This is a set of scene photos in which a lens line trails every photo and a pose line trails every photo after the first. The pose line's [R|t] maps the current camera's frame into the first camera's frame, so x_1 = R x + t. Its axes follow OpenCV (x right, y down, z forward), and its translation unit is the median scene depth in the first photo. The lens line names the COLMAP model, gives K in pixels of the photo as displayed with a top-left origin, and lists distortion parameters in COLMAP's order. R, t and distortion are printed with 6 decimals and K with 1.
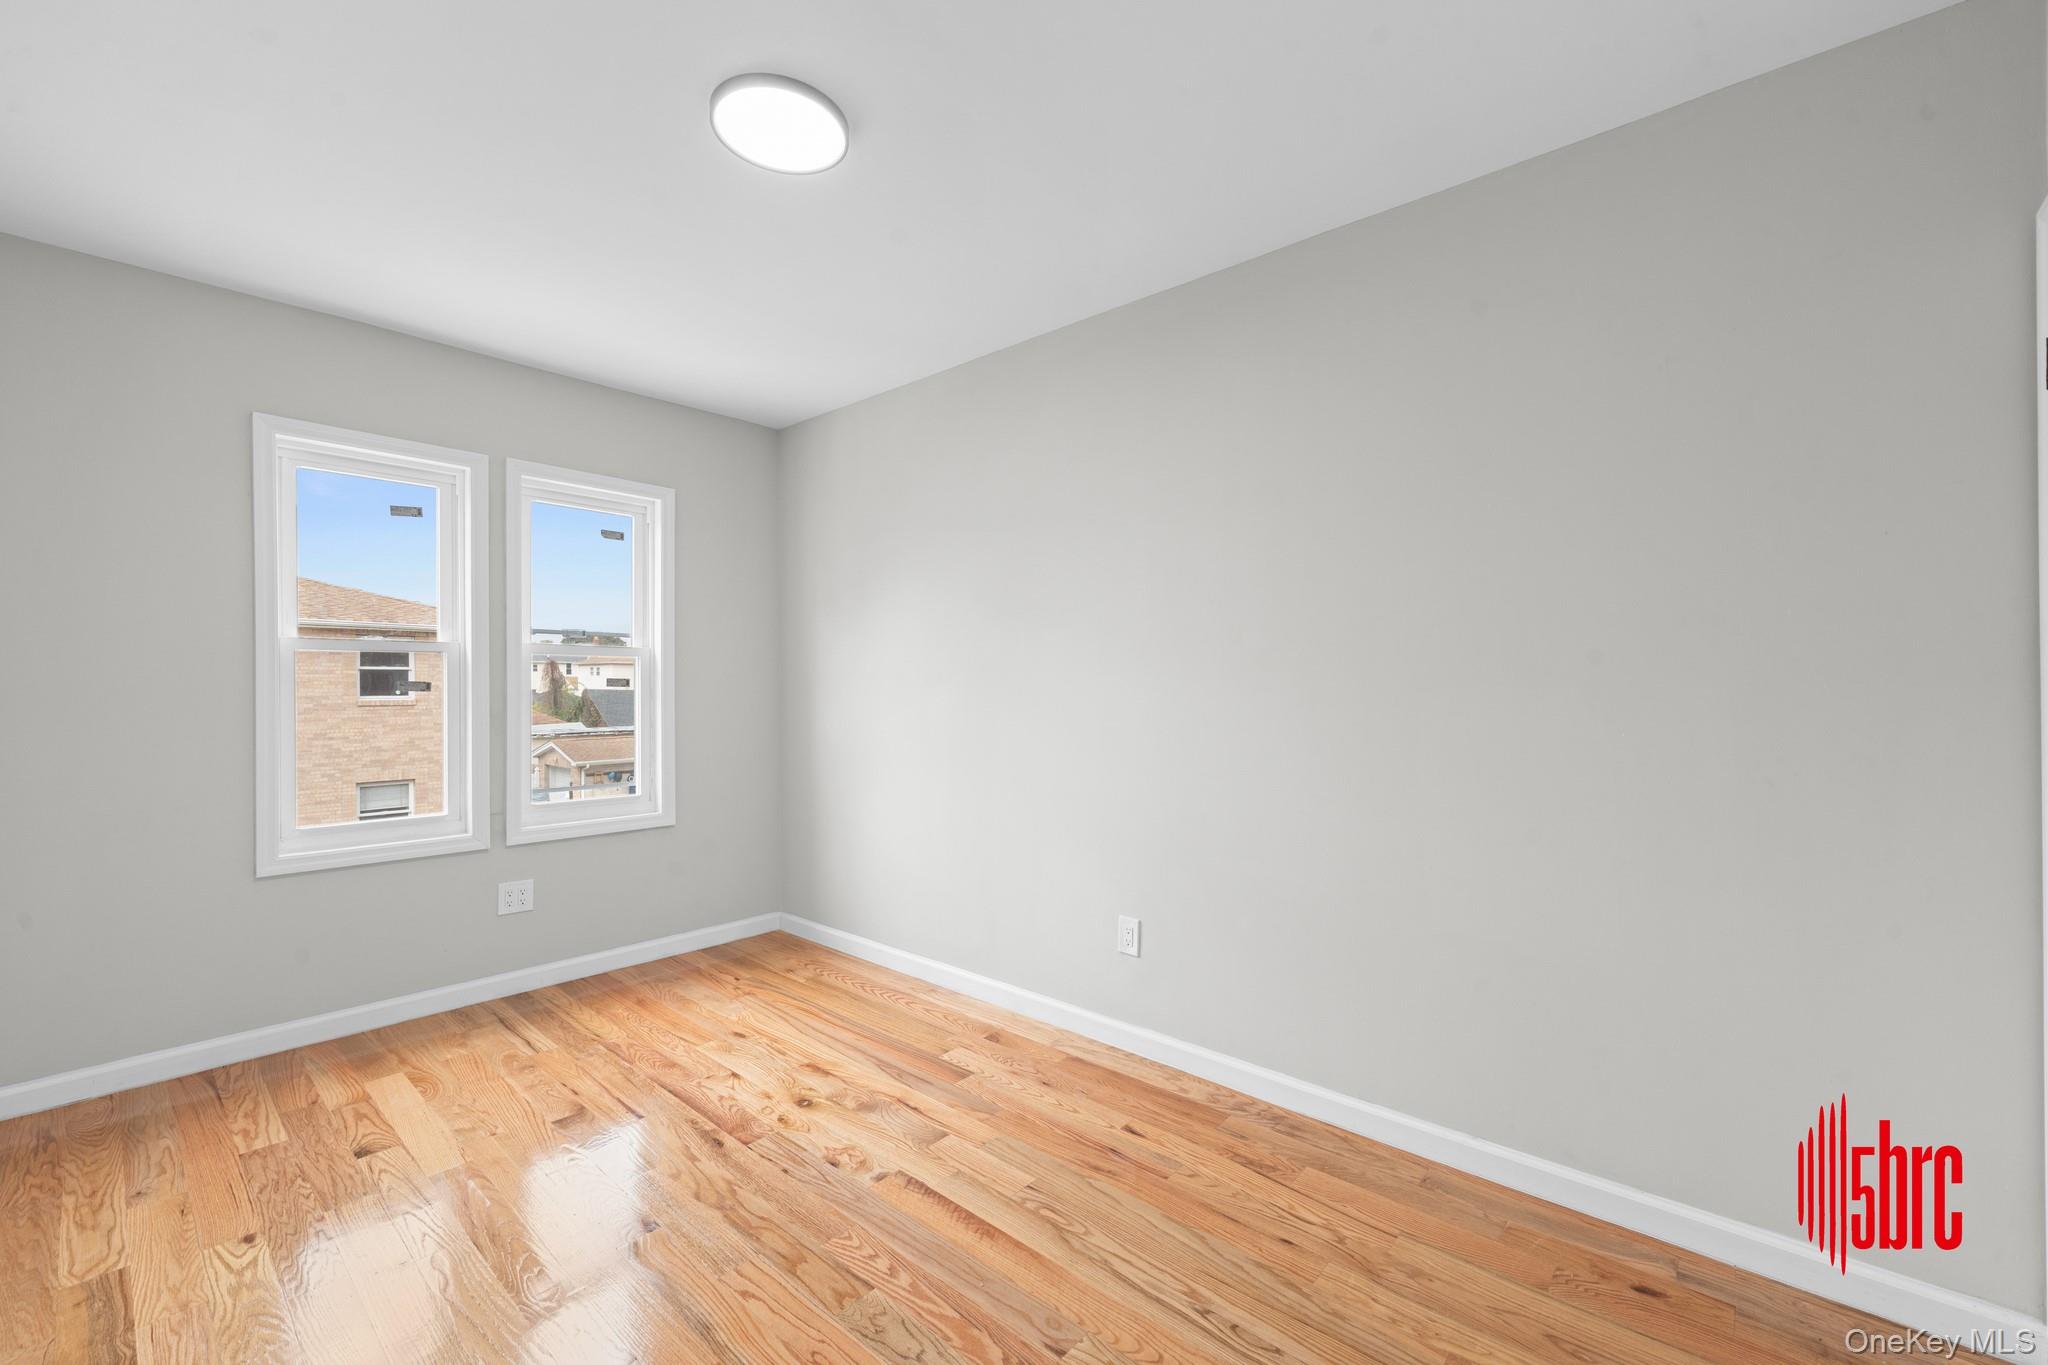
lens RADIAL K [[824.0, 0, 1015.4], [0, 824.0, 675.3], [0, 0, 1]] dist [-0.000782, -0.000459]
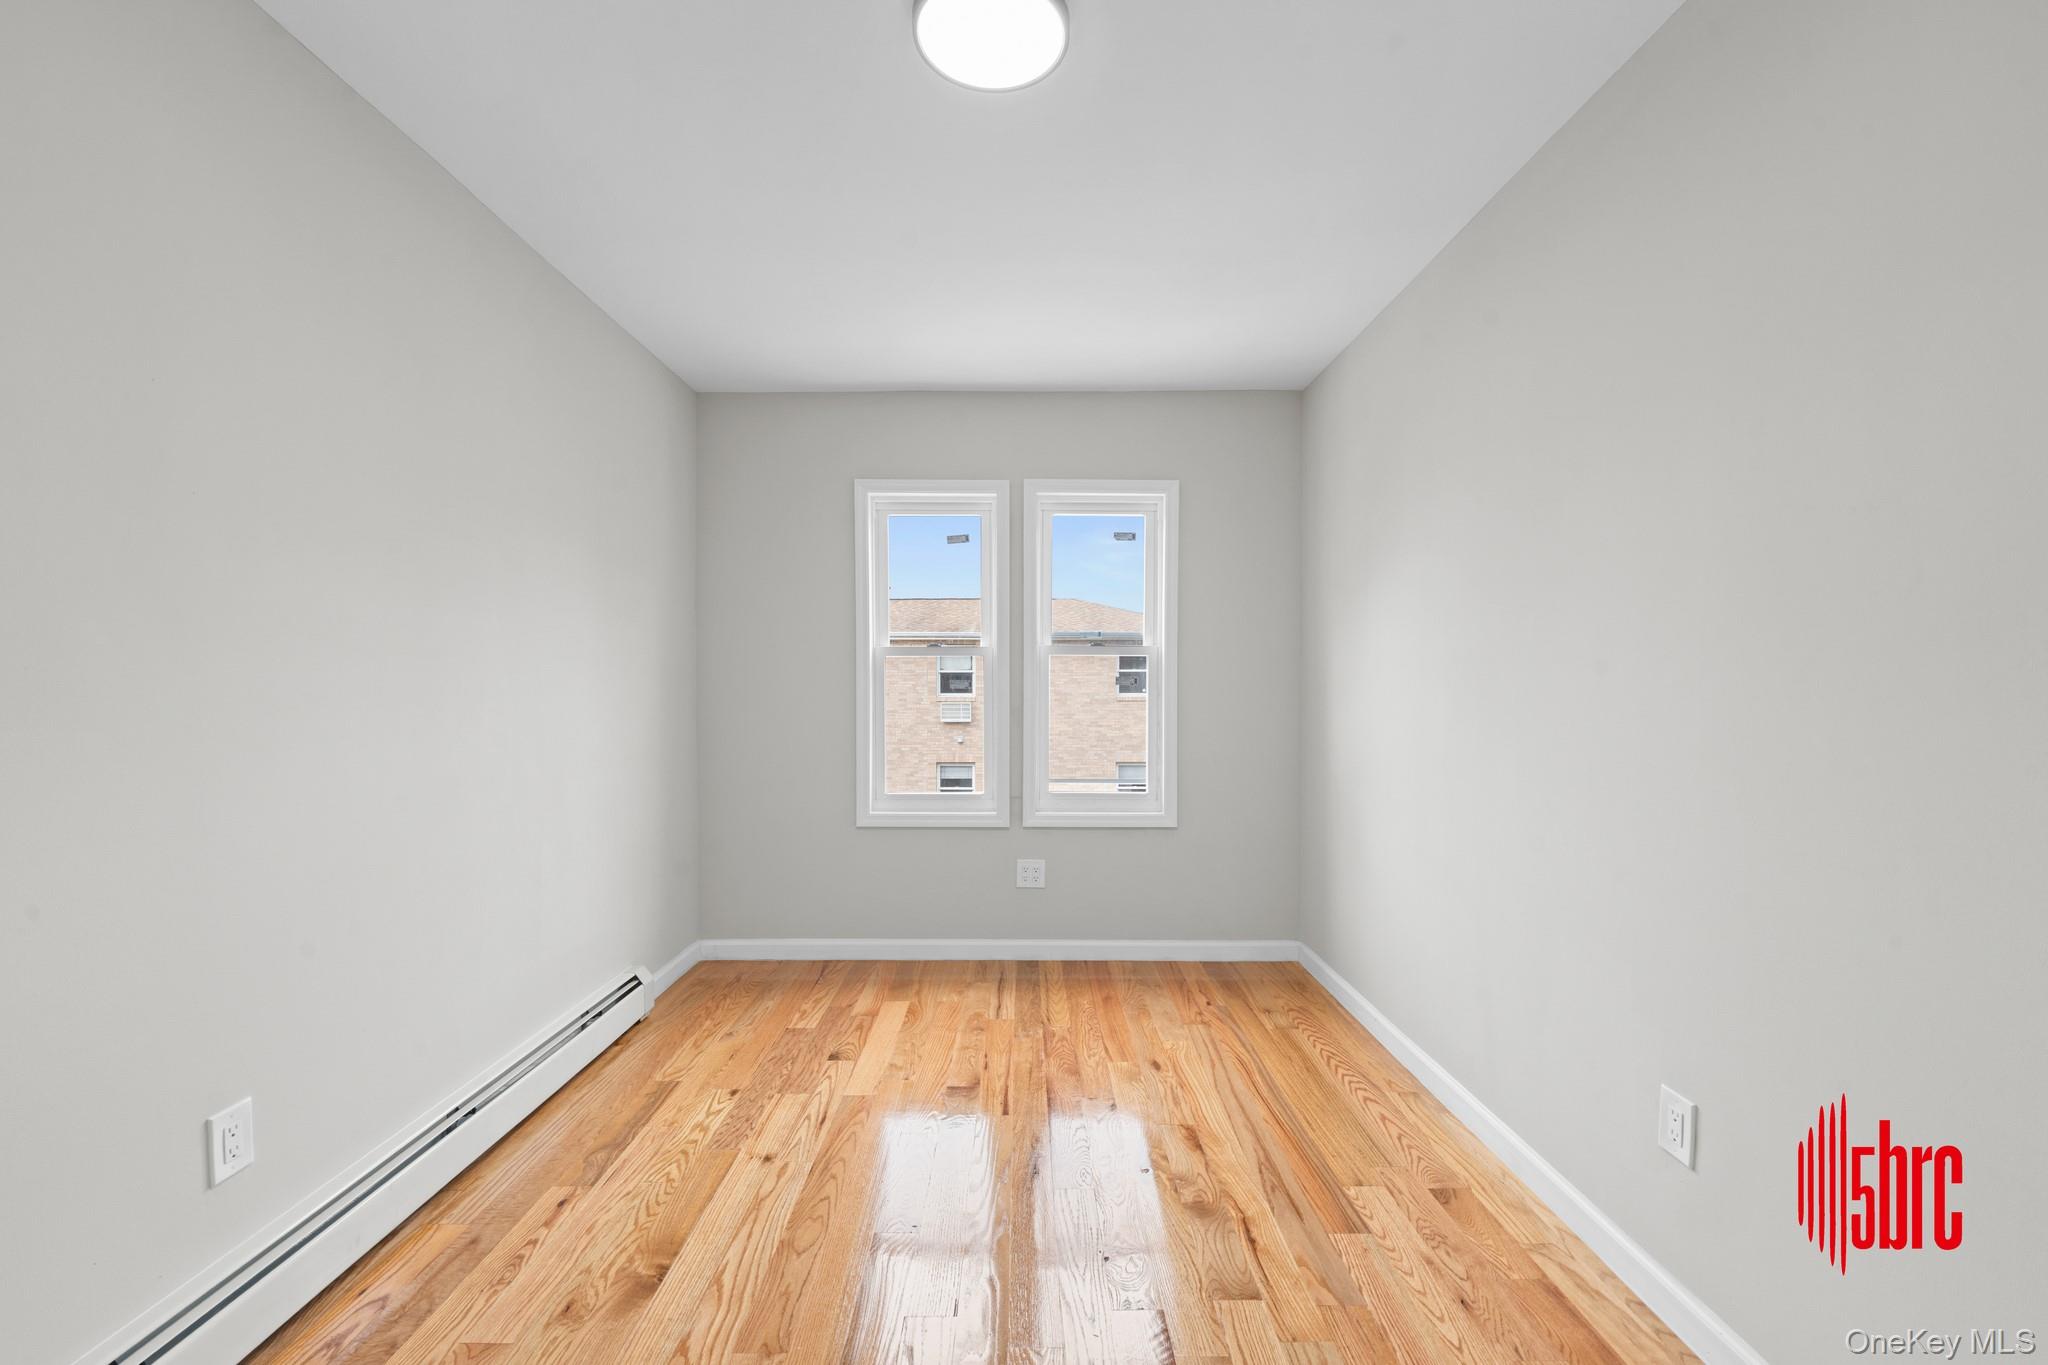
lens RADIAL K [[827.9, 0, 1027.9], [0, 827.9, 689.1], [0, 0, 1]] dist [-0.000597, -0.000539]
pose [[0.671894, 0.004071, -0.740636, 0.227685], [0.008907, 0.999868, 0.013576, 0.004910], [0.740593, -0.015719, 0.671769, 0.260163]]
